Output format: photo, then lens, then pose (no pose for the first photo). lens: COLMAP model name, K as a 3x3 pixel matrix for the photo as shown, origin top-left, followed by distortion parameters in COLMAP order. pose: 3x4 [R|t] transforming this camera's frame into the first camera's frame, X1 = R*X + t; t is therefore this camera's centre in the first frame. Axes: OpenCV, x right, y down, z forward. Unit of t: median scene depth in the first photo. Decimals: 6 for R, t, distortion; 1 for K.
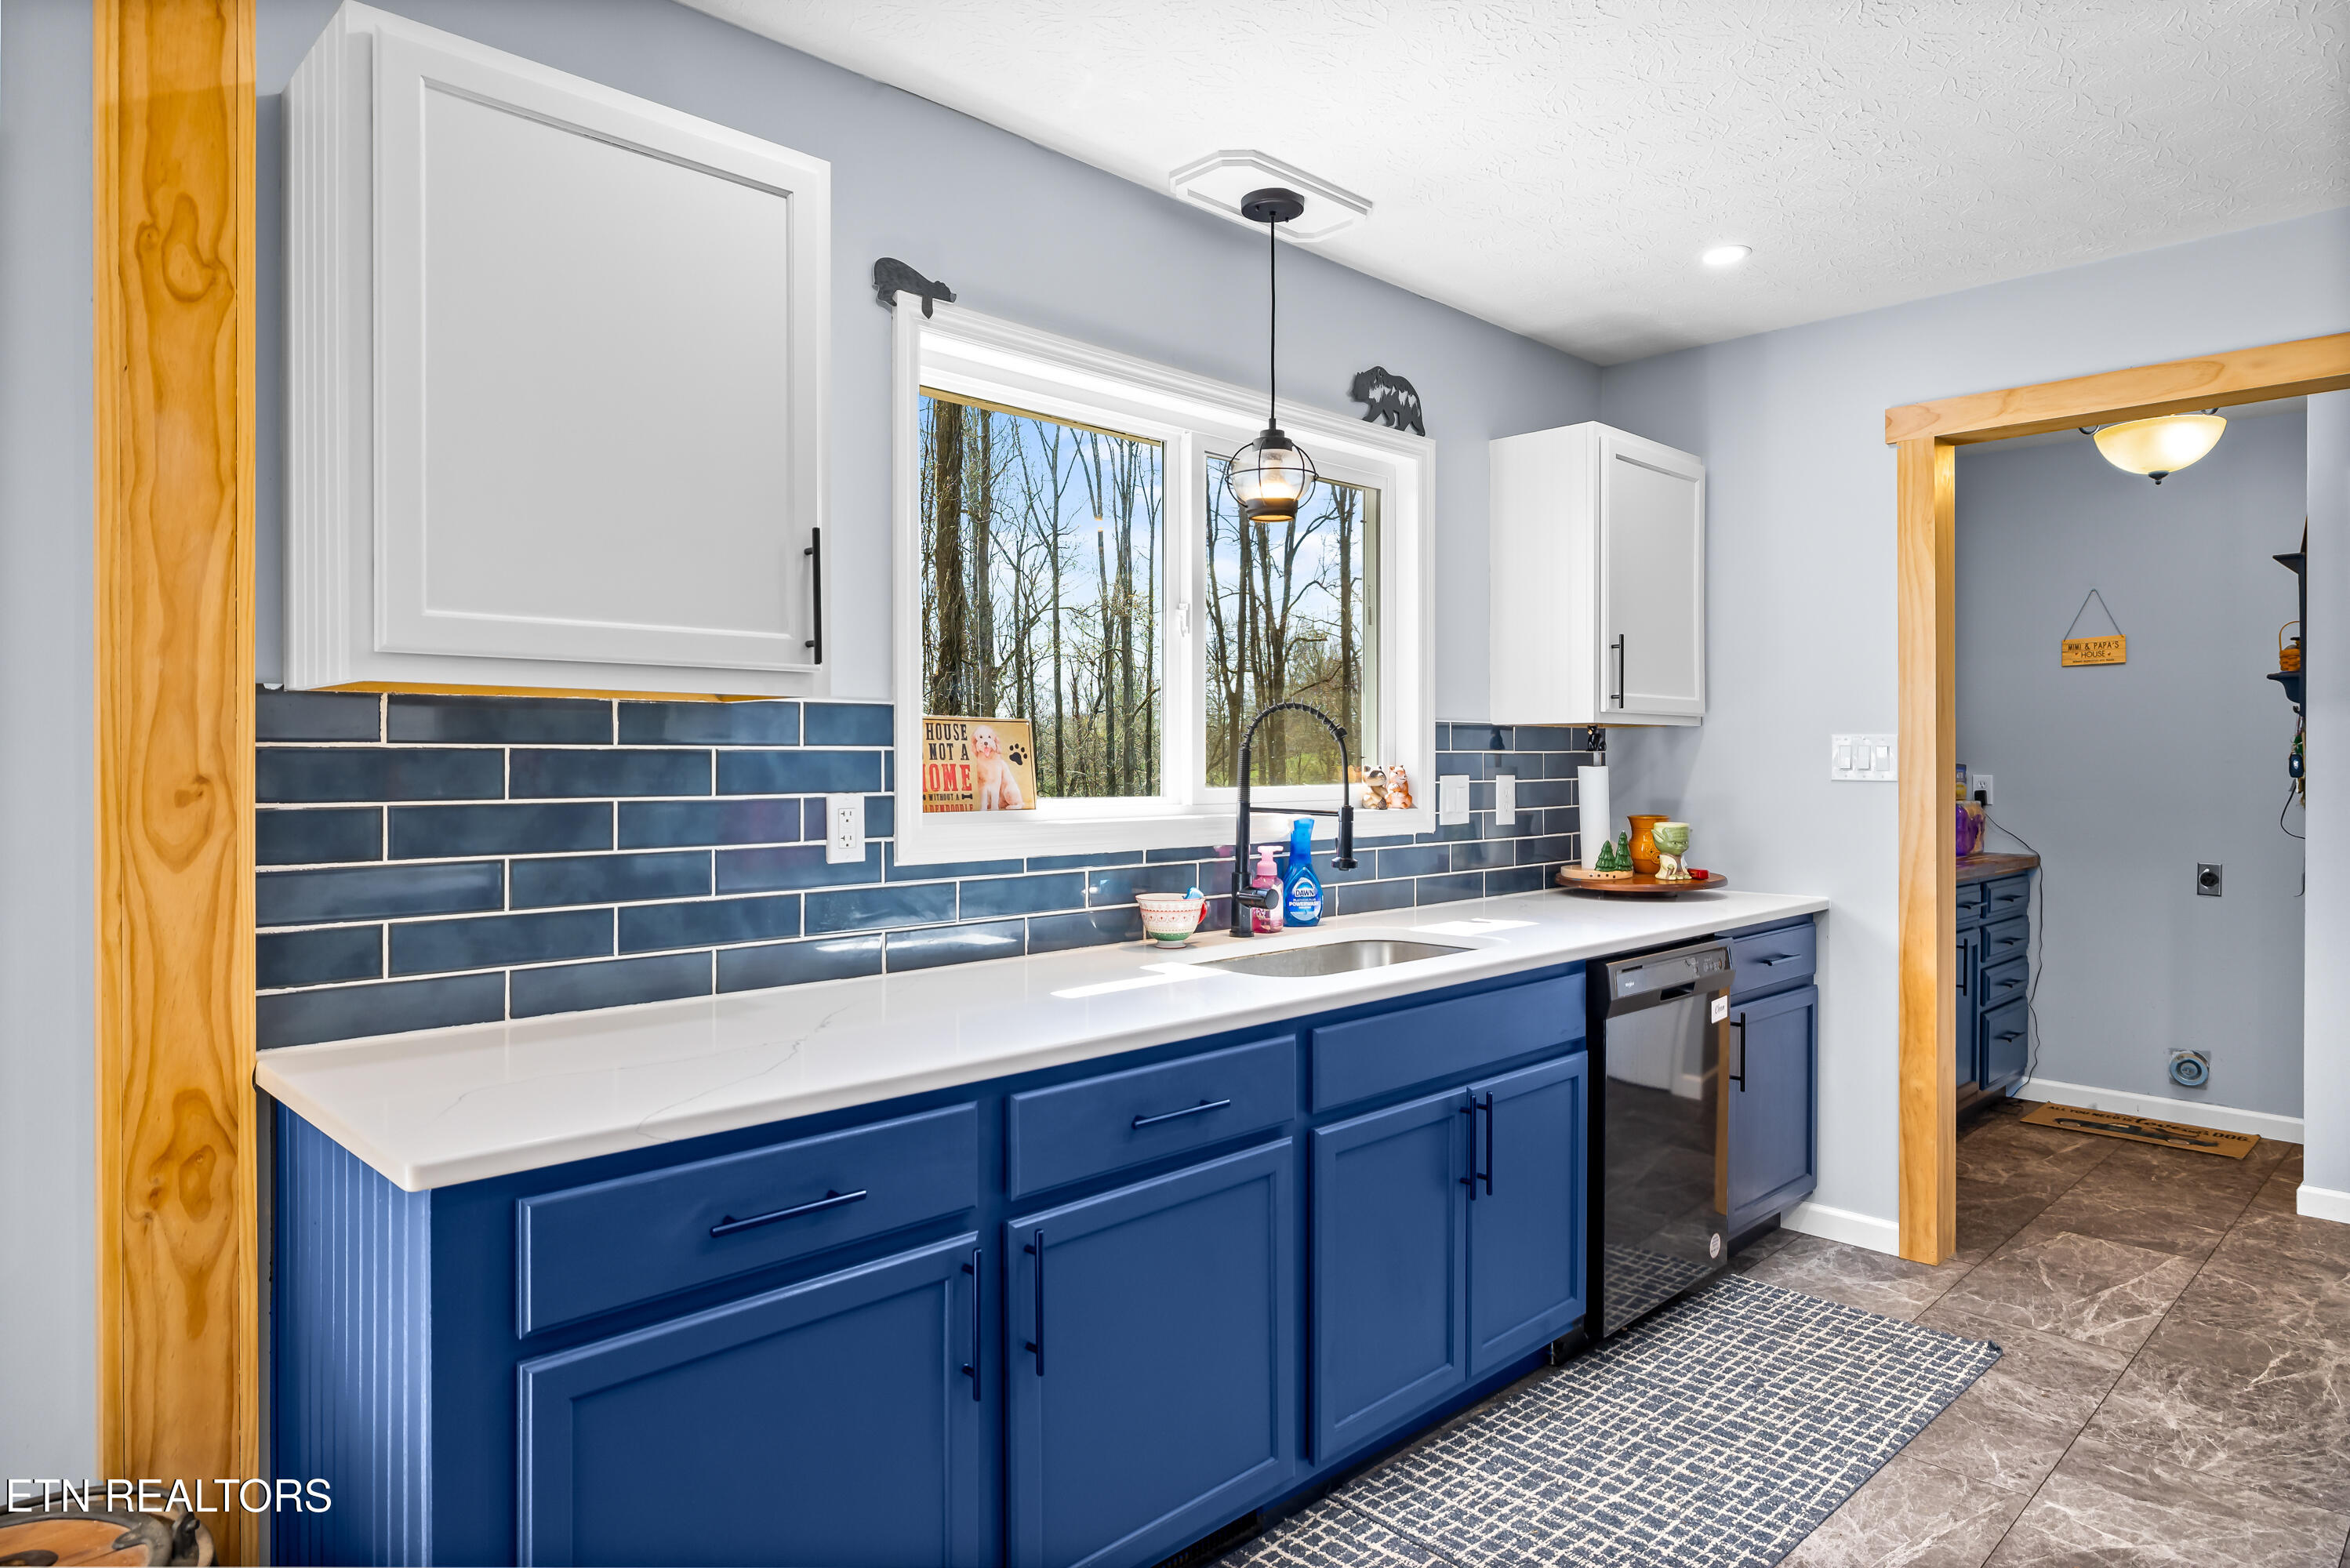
lens RADIAL K [[1399.7, 0, 1187.4], [0, 1399.7, 775.7], [0, 0, 1]] dist [0.003396, 0.001168]
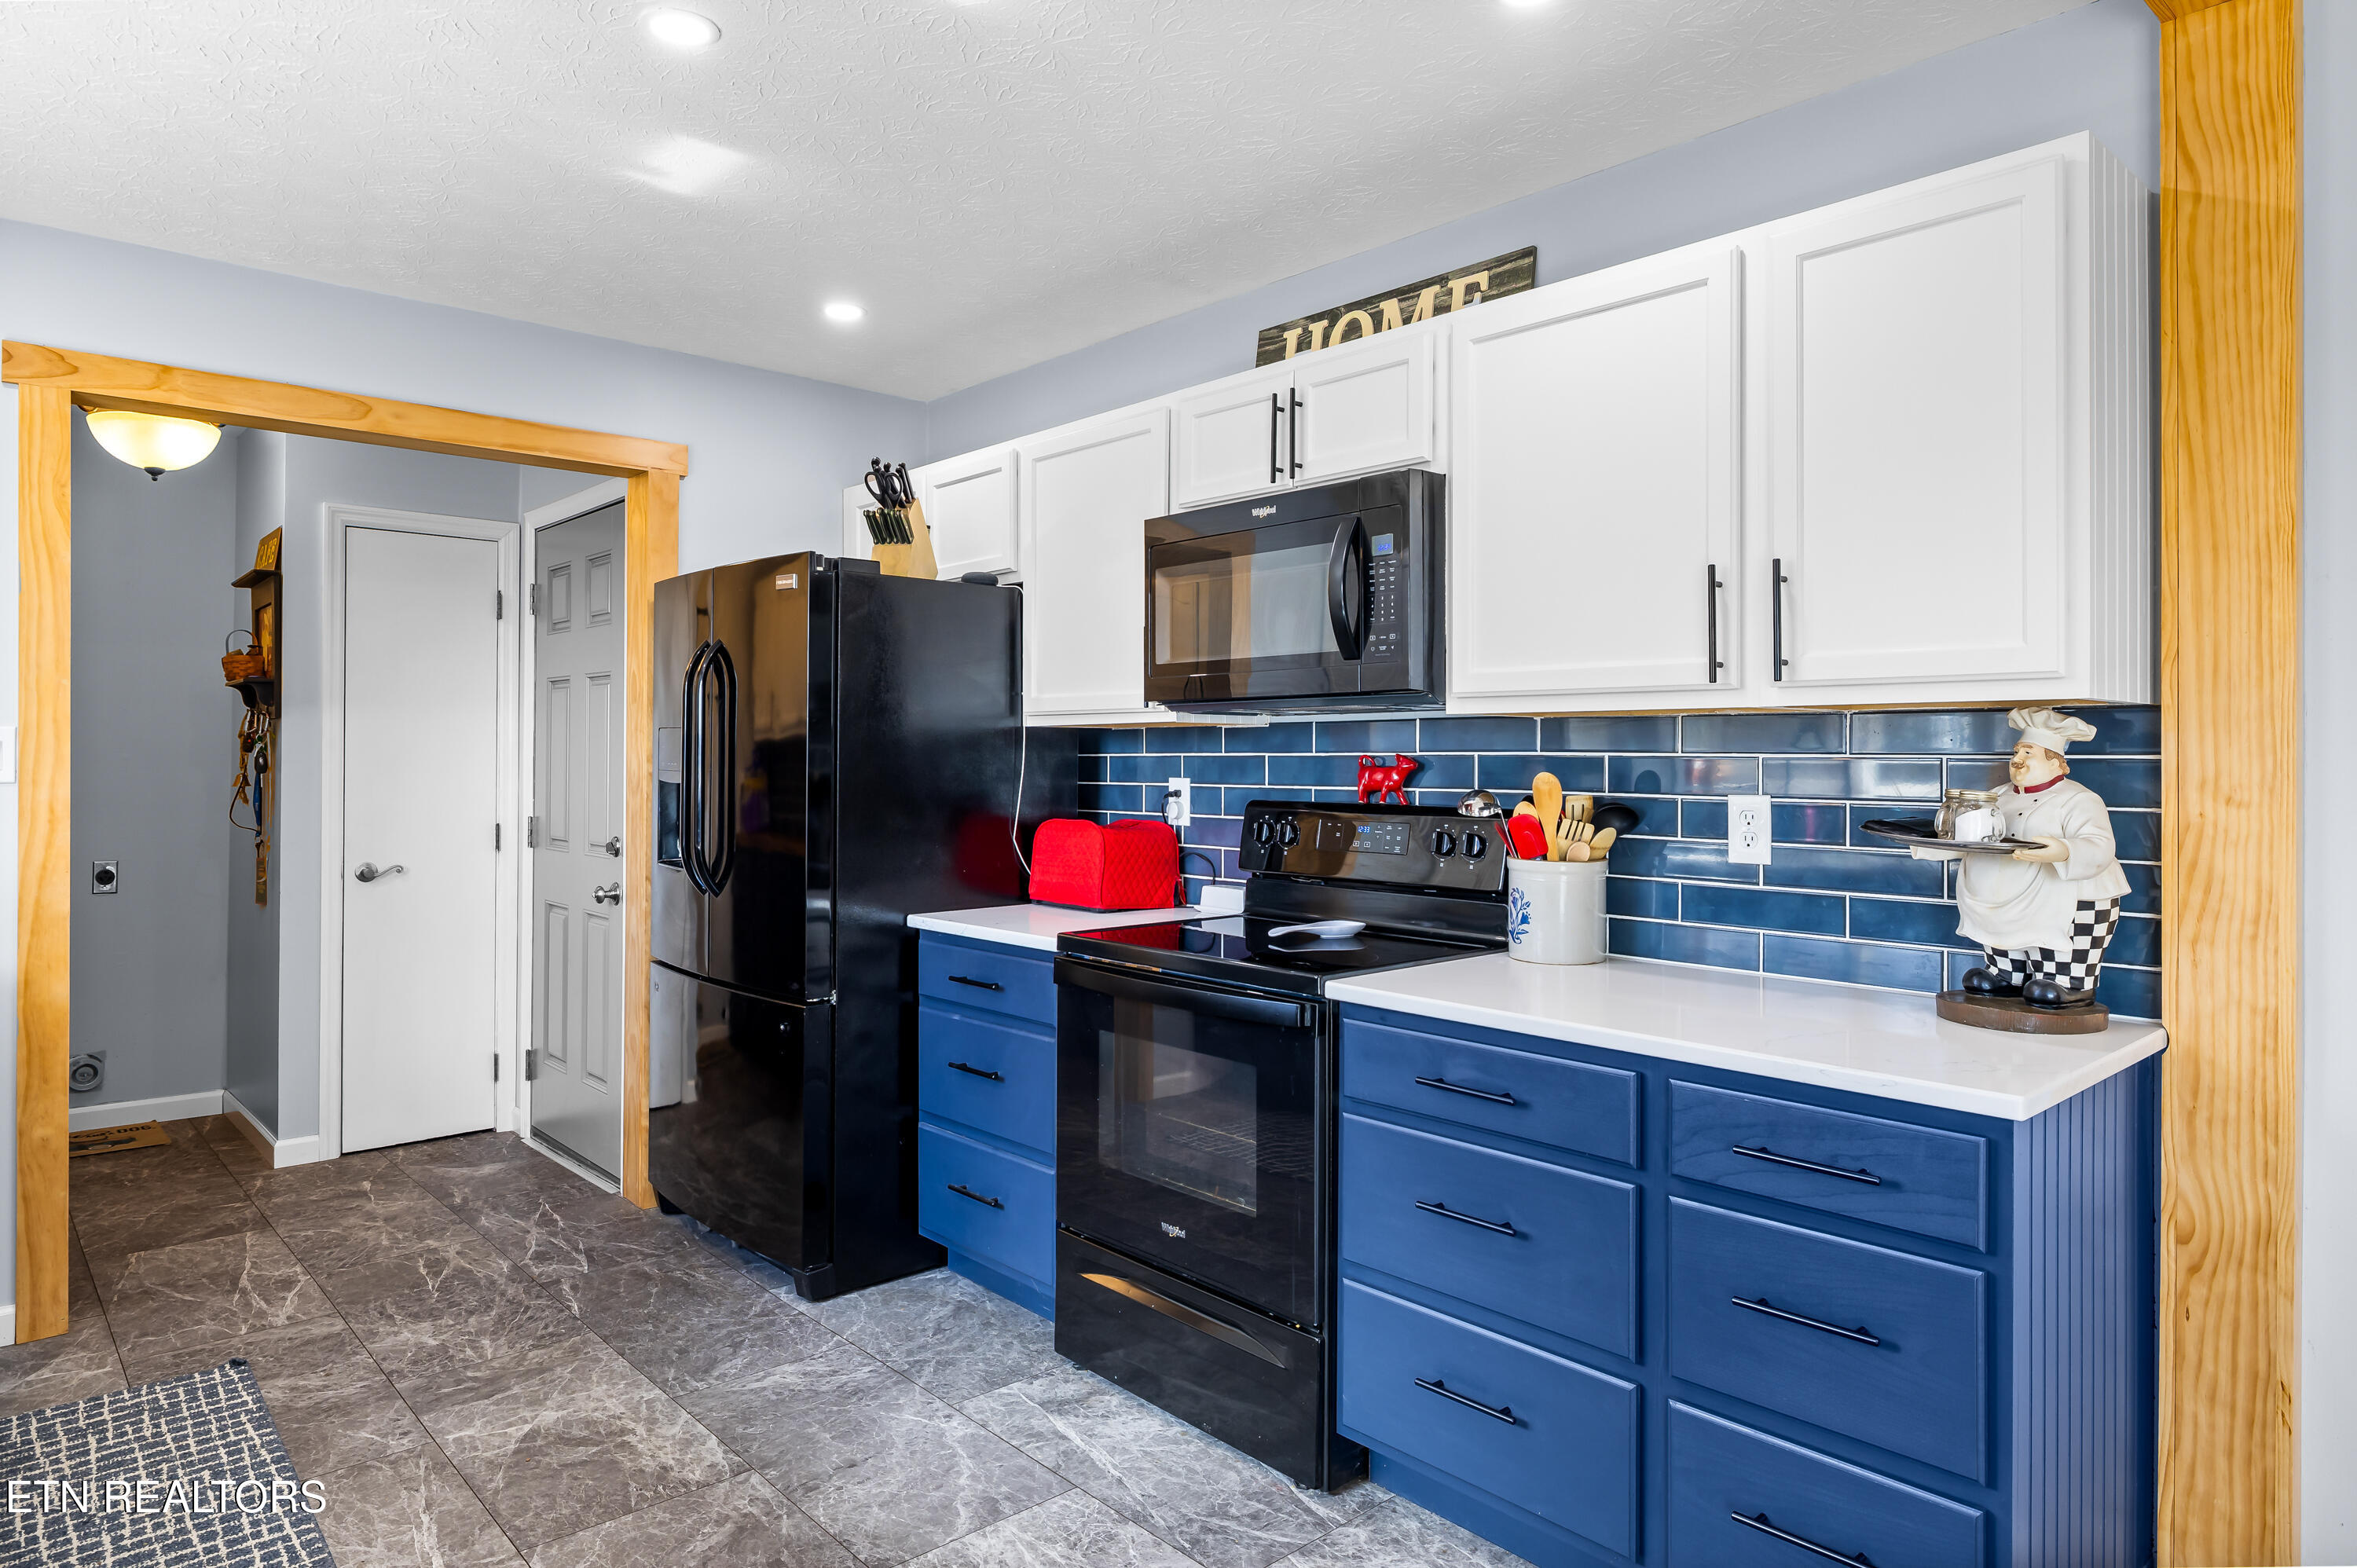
lens RADIAL K [[1403.9, 0, 1191.1], [0, 1403.9, 768.7], [0, 0, 1]] dist [0.003396, 0.001168]
pose [[0.039142, -0.004768, 0.999222, -0.408218], [0.005767, 0.999973, 0.004546, -0.005044], [-0.999217, 0.005585, 0.039168, 0.331927]]
